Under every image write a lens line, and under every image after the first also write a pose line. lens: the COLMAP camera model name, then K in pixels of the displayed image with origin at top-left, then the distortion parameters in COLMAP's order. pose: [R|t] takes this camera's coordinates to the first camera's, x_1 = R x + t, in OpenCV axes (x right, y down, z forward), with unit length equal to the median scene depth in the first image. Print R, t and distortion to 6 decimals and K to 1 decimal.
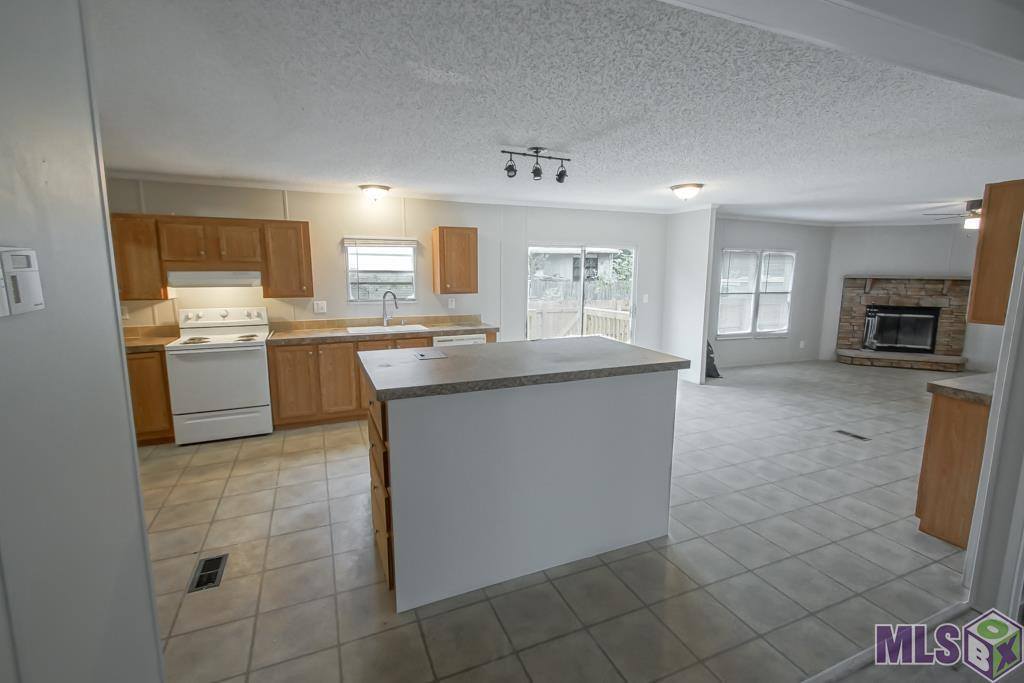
lens RADIAL K [[456.7, 0, 505.9], [0, 456.7, 336.8], [0, 0, 1]] dist [0.000294, -0.000206]
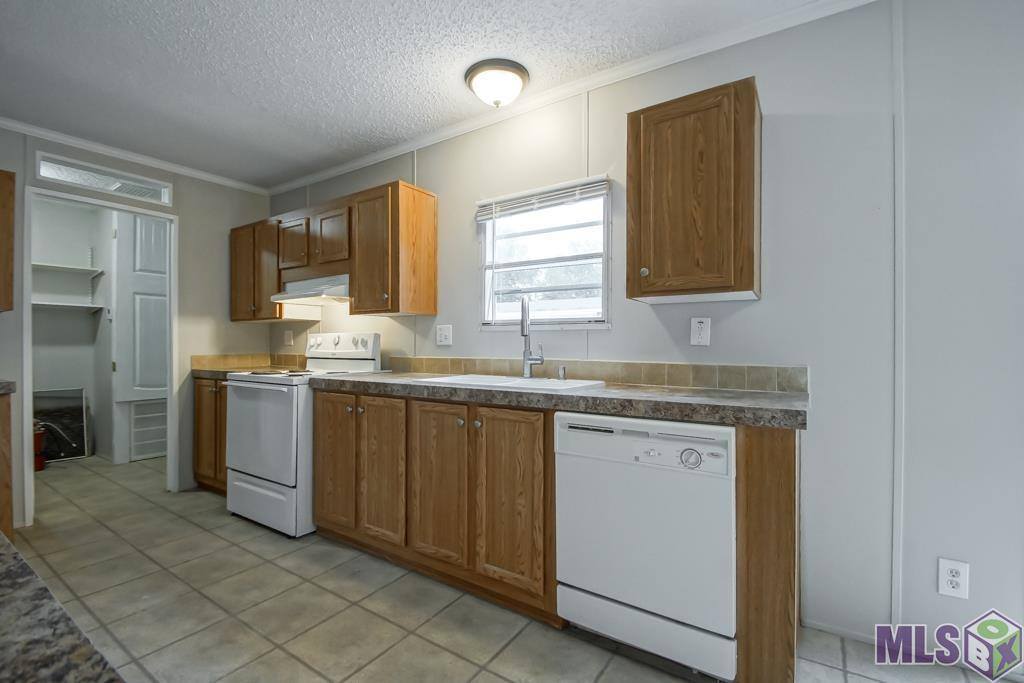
lens RADIAL K [[452.4, 0, 510.5], [0, 452.4, 345.8], [0, 0, 1]] dist [0.000855, 0.000019]
pose [[0.548208, 0.000408, -0.836342, 0.115023], [-0.123340, 0.989105, -0.080365, -0.018194], [0.827197, 0.147211, 0.542285, 0.813848]]
